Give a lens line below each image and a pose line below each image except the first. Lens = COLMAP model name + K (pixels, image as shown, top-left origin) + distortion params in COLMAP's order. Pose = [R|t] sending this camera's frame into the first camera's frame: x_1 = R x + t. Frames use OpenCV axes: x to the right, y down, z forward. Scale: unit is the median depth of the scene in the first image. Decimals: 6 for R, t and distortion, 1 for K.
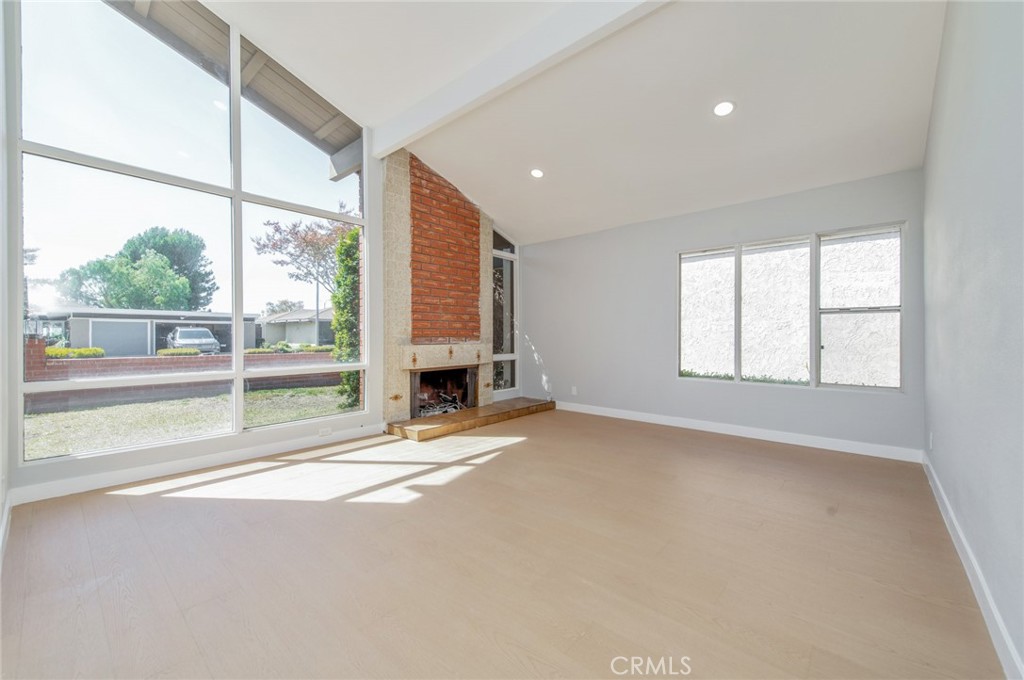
lens RADIAL K [[405.0, 0, 514.4], [0, 405.0, 337.3], [0, 0, 1]] dist [0.013182, -0.003299]
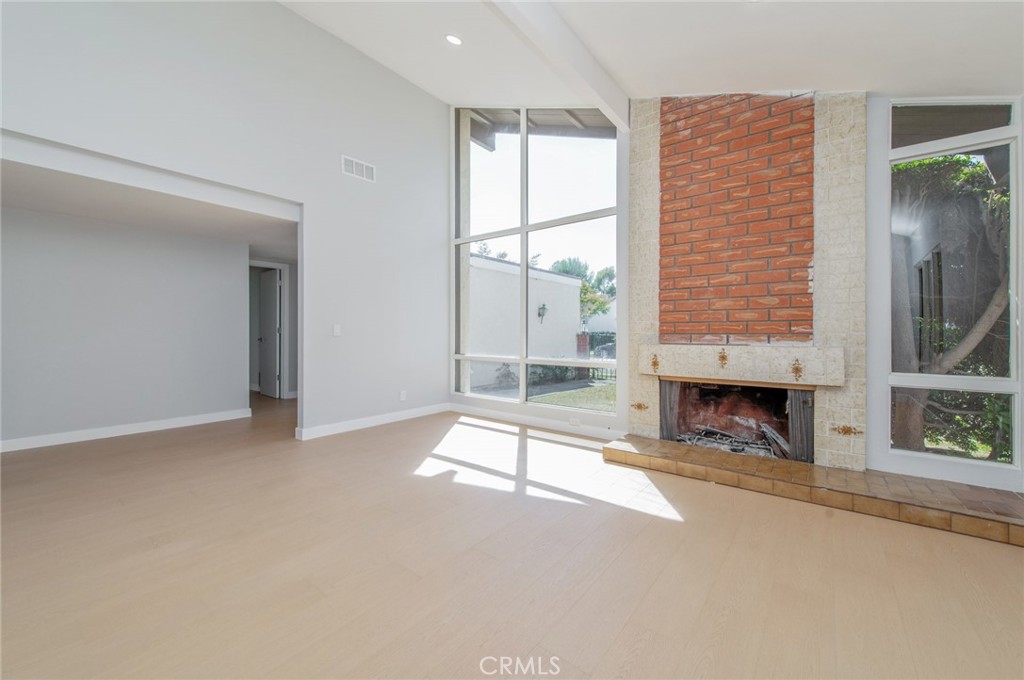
lens RADIAL K [[405.0, 0, 521.1], [0, 405.0, 335.9], [0, 0, 1]] dist [0.013182, -0.003299]
pose [[0.053687, 0.005402, -0.998543, 0.486641], [-0.009316, 0.999945, 0.004909, 0.001567], [0.998514, 0.009039, 0.053734, 0.658804]]
